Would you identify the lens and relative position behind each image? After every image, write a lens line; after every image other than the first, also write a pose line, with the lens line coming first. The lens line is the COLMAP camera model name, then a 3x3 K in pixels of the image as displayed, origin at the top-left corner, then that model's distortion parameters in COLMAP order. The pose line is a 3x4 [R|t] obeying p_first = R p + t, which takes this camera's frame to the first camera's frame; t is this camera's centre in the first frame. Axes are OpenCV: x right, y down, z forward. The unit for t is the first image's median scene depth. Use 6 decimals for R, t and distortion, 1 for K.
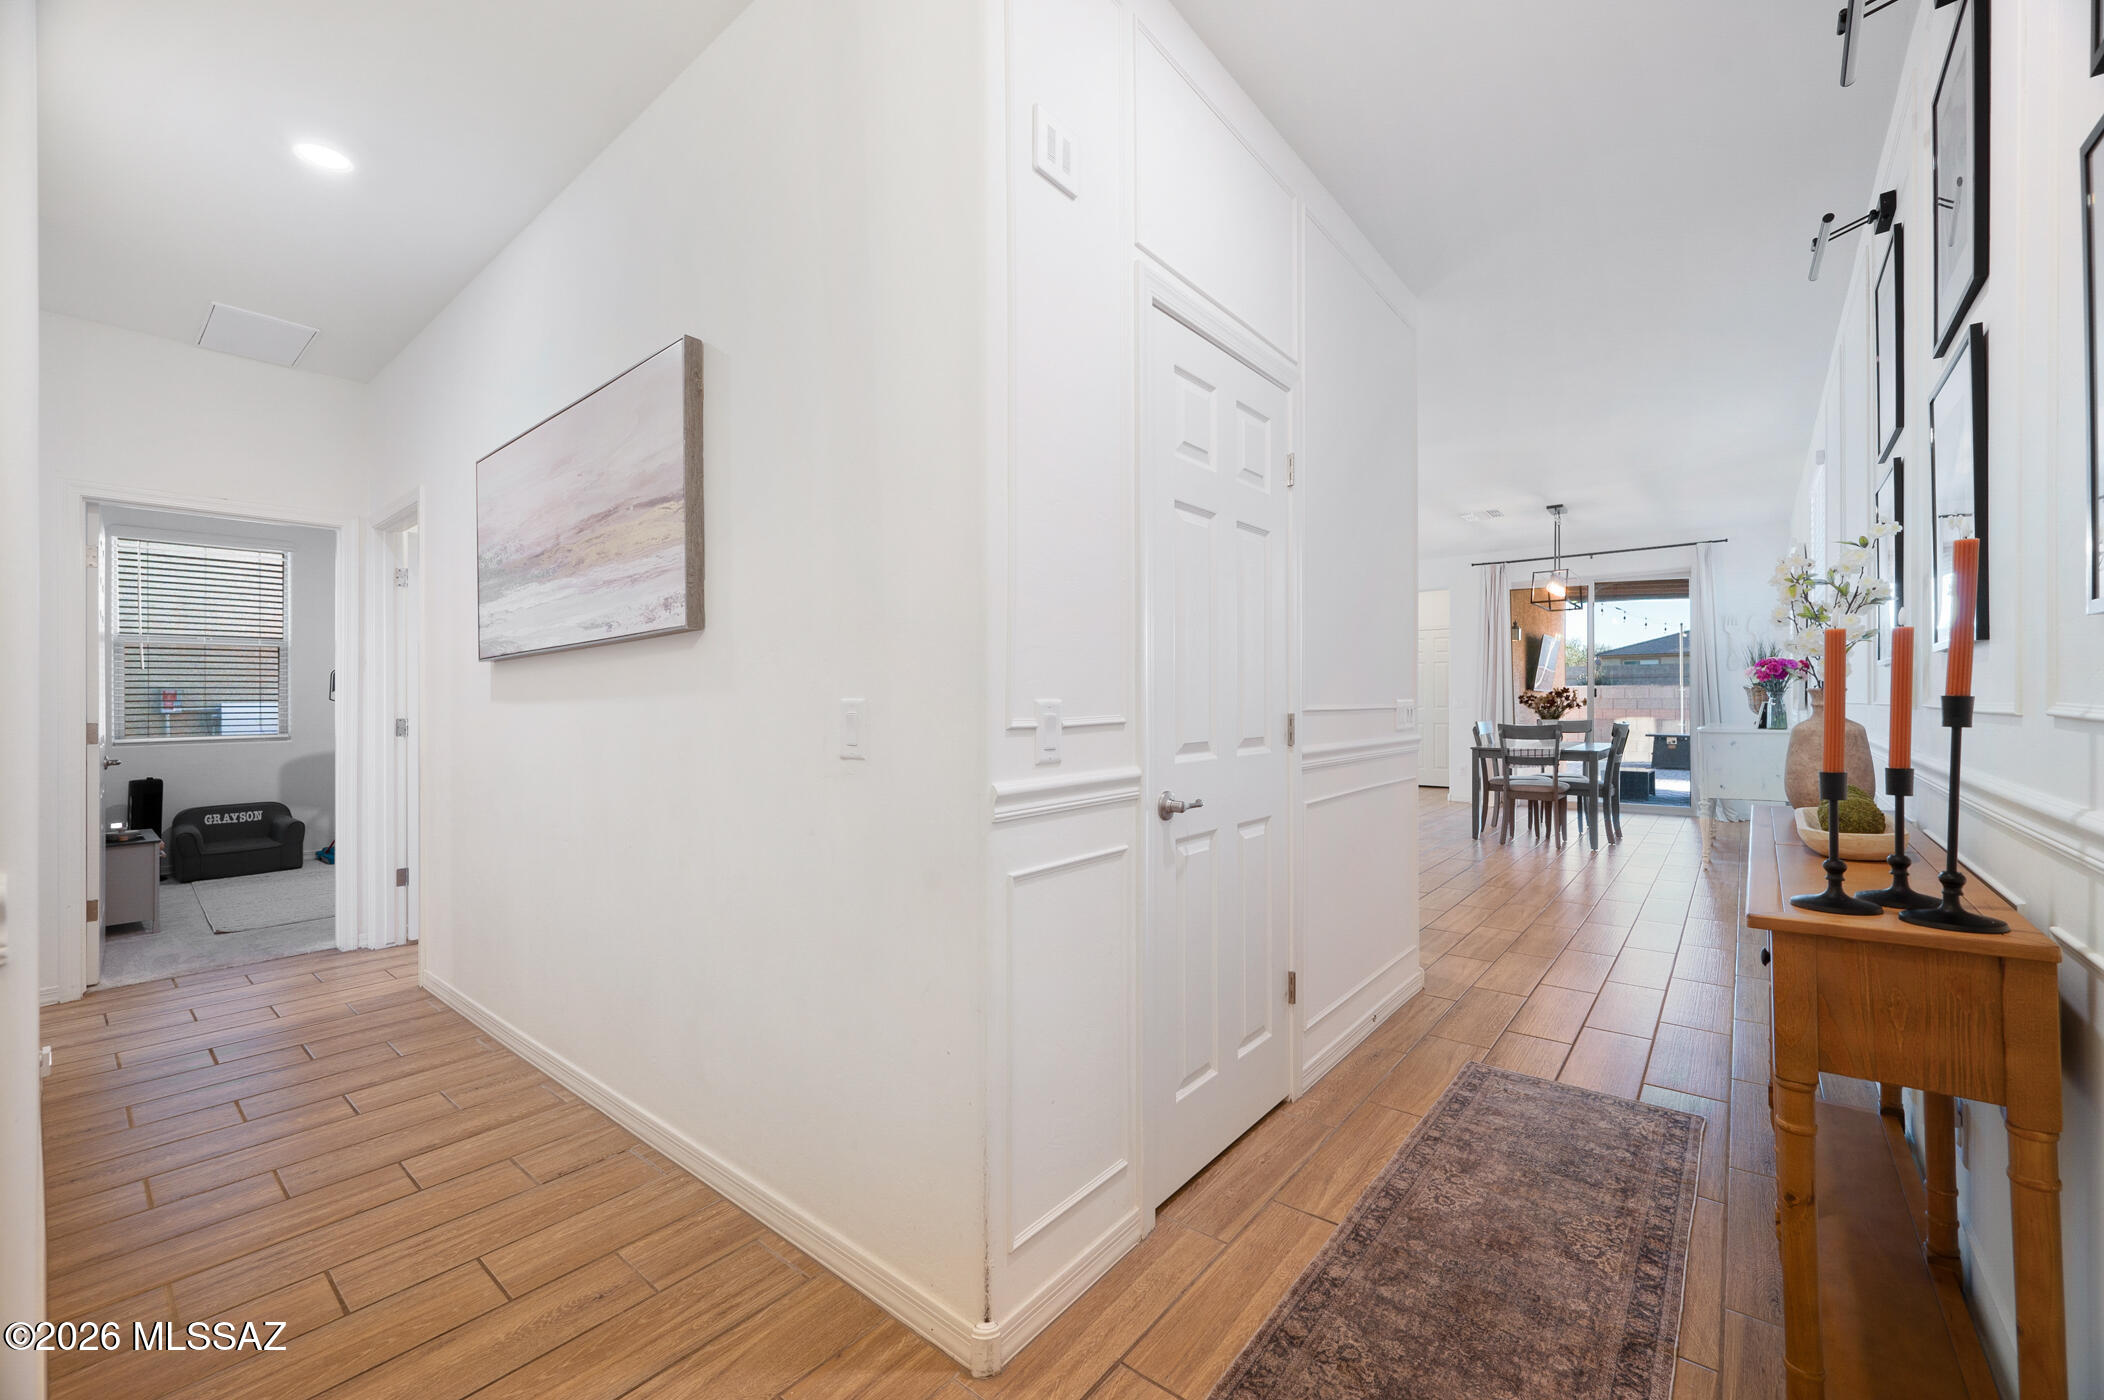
lens RADIAL K [[835.4, 0, 1063.5], [0, 835.4, 707.1], [0, 0, 1]] dist [-0.002955, 0.000159]
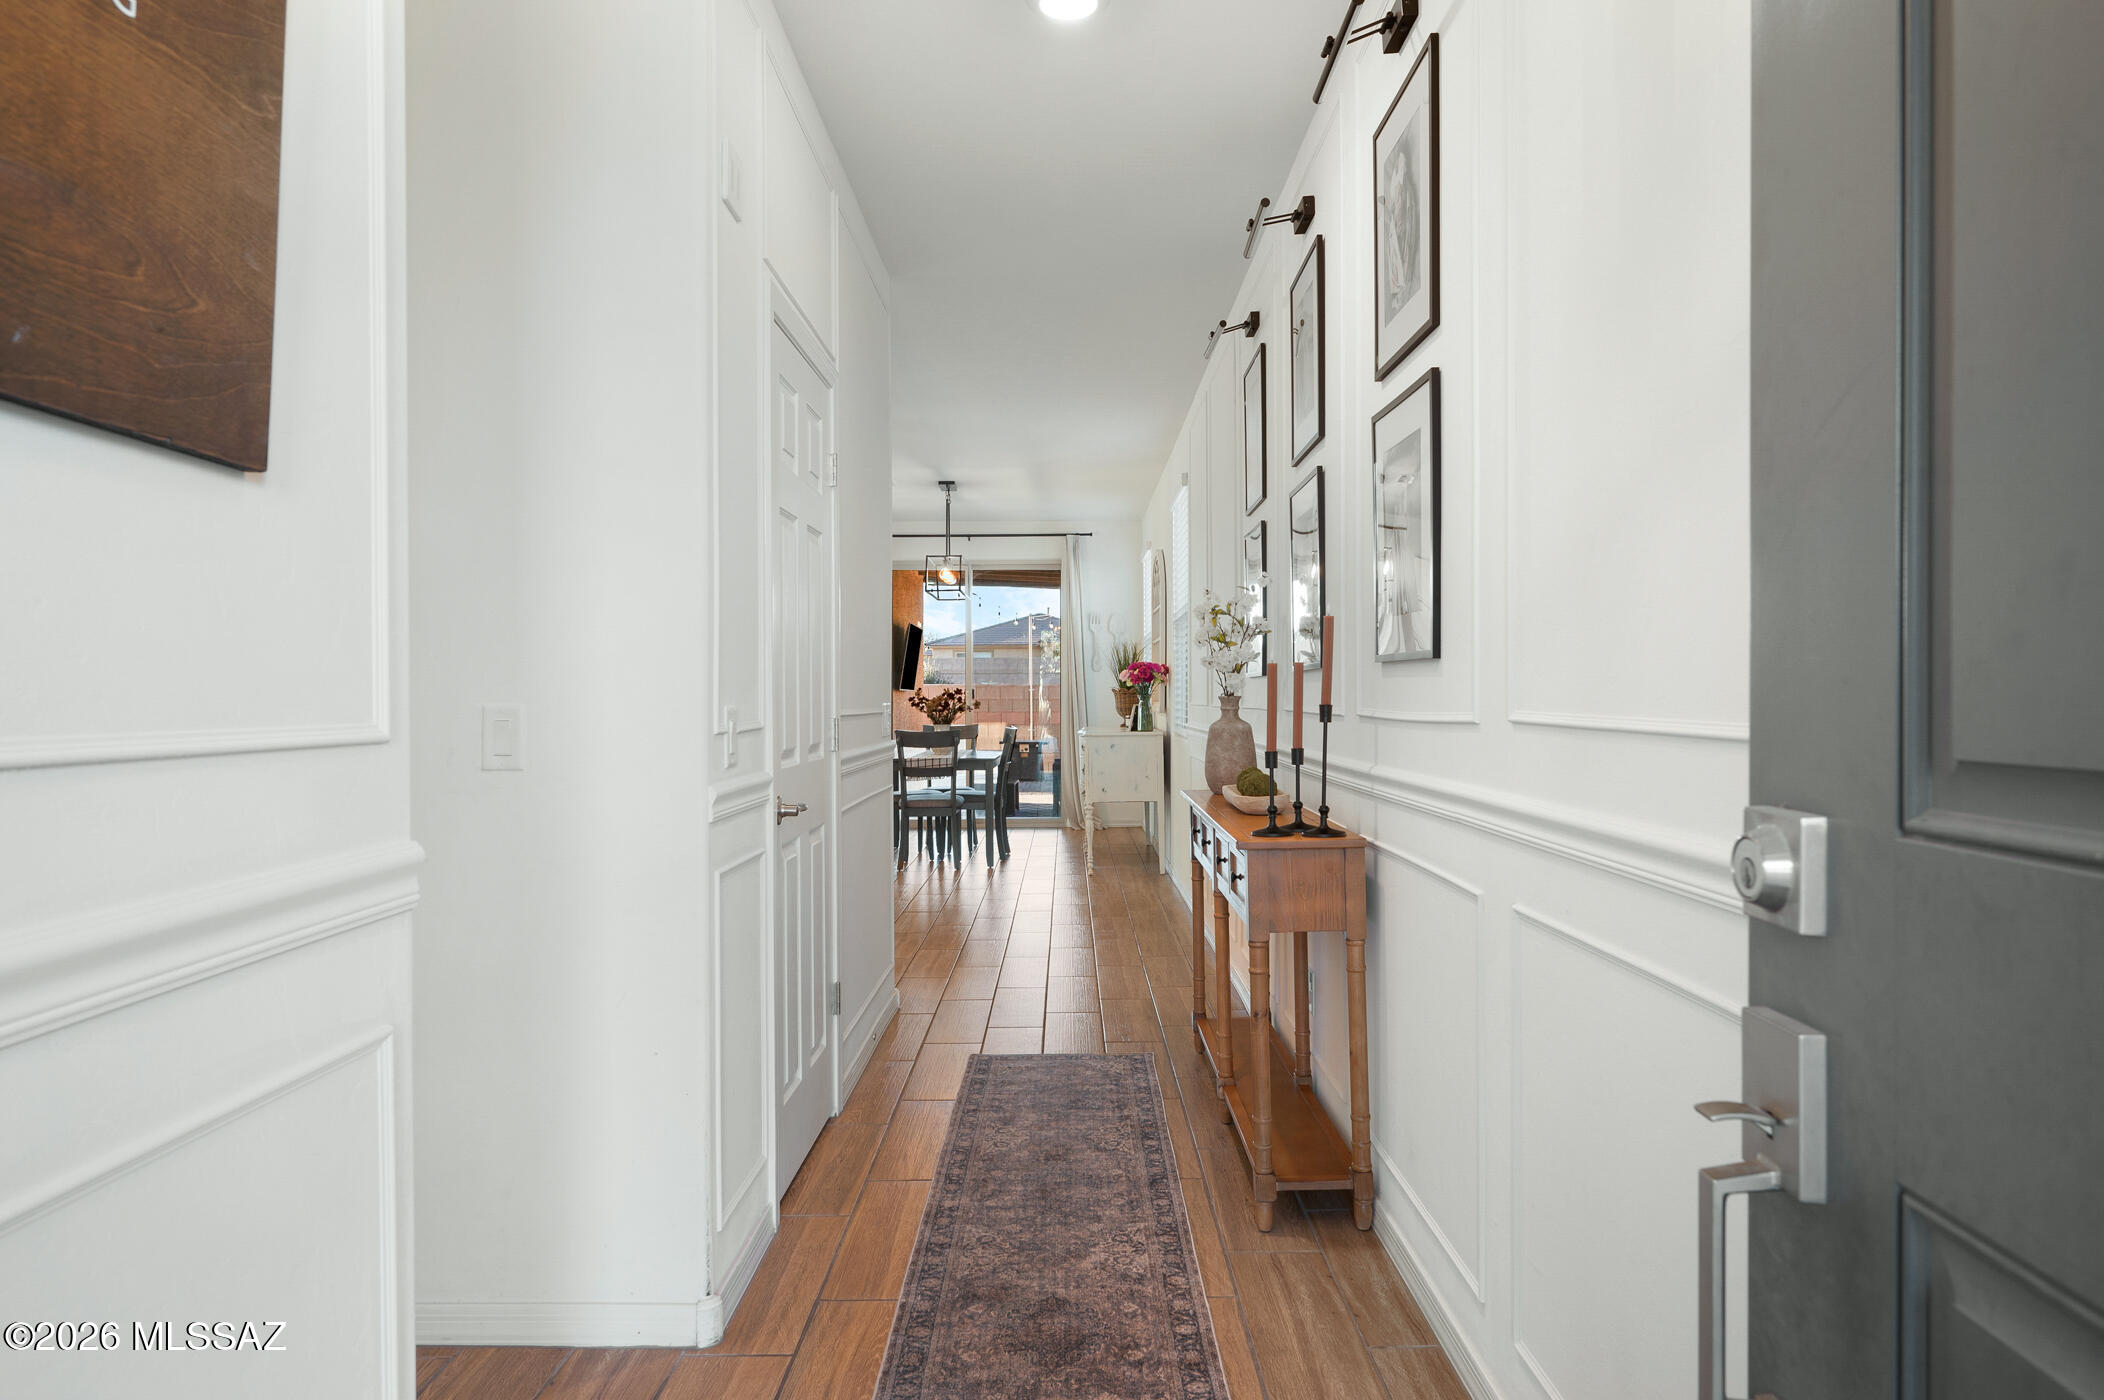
lens RADIAL K [[1236.7, 0, 1048.3], [0, 1236.7, 701.0], [0, 0, 1]] dist [-0.009585, -0.000298]
pose [[0.787005, 0.002523, 0.616942, -0.486459], [0.002144, 0.999974, -0.006825, -0.002424], [-0.616943, 0.006694, 0.786979, -0.337372]]
